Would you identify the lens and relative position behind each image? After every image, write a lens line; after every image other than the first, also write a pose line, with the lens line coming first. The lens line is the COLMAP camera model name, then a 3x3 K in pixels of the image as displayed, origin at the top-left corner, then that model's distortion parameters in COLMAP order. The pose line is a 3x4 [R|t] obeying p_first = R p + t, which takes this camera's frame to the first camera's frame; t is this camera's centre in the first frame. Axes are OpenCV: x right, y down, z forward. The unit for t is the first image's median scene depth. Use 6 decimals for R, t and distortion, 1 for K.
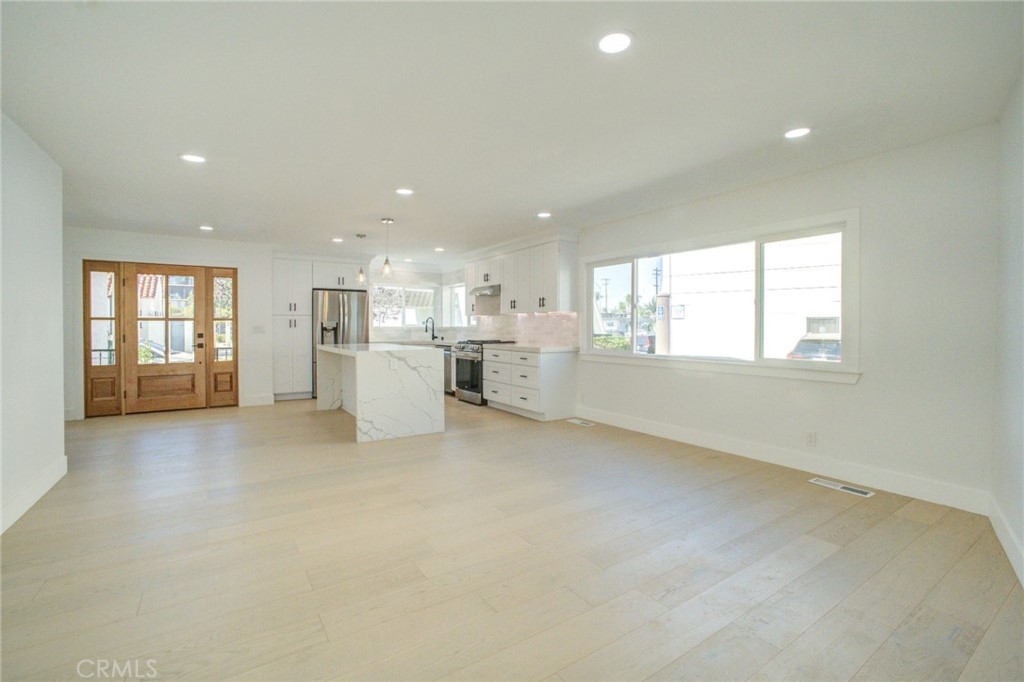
lens RADIAL K [[453.3, 0, 511.2], [0, 453.3, 331.0], [0, 0, 1]] dist [-0.066902, 0.031024]
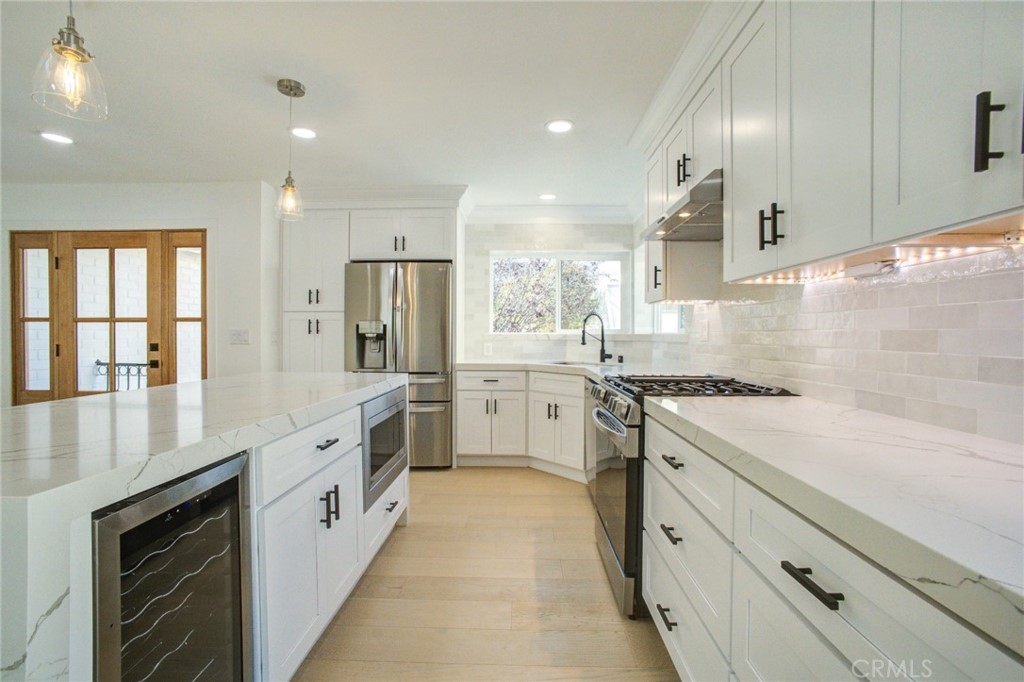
lens RADIAL K [[455.0, 0, 509.0], [0, 455.0, 337.7], [0, 0, 1]] dist [-0.066397, 0.032728]
pose [[0.816385, 0.005498, -0.577481, 0.025609], [-0.007778, 0.999969, -0.001476, -0.005162], [0.577455, 0.005697, 0.816403, 0.769269]]
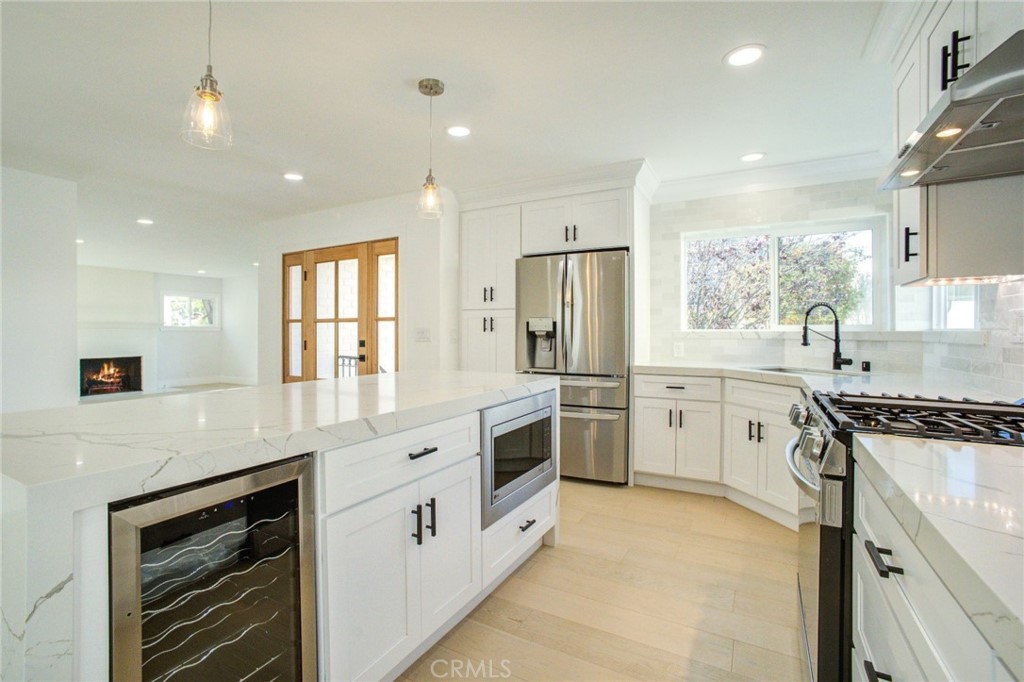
lens RADIAL K [[467.1, 0, 491.5], [0, 467.1, 329.6], [0, 0, 1]] dist [-0.067954, 0.029295]
pose [[0.437517, -0.003156, -0.899205, 0.028941], [-0.008491, 0.999935, -0.007641, -0.007127], [0.899170, 0.010979, 0.437462, 0.841029]]
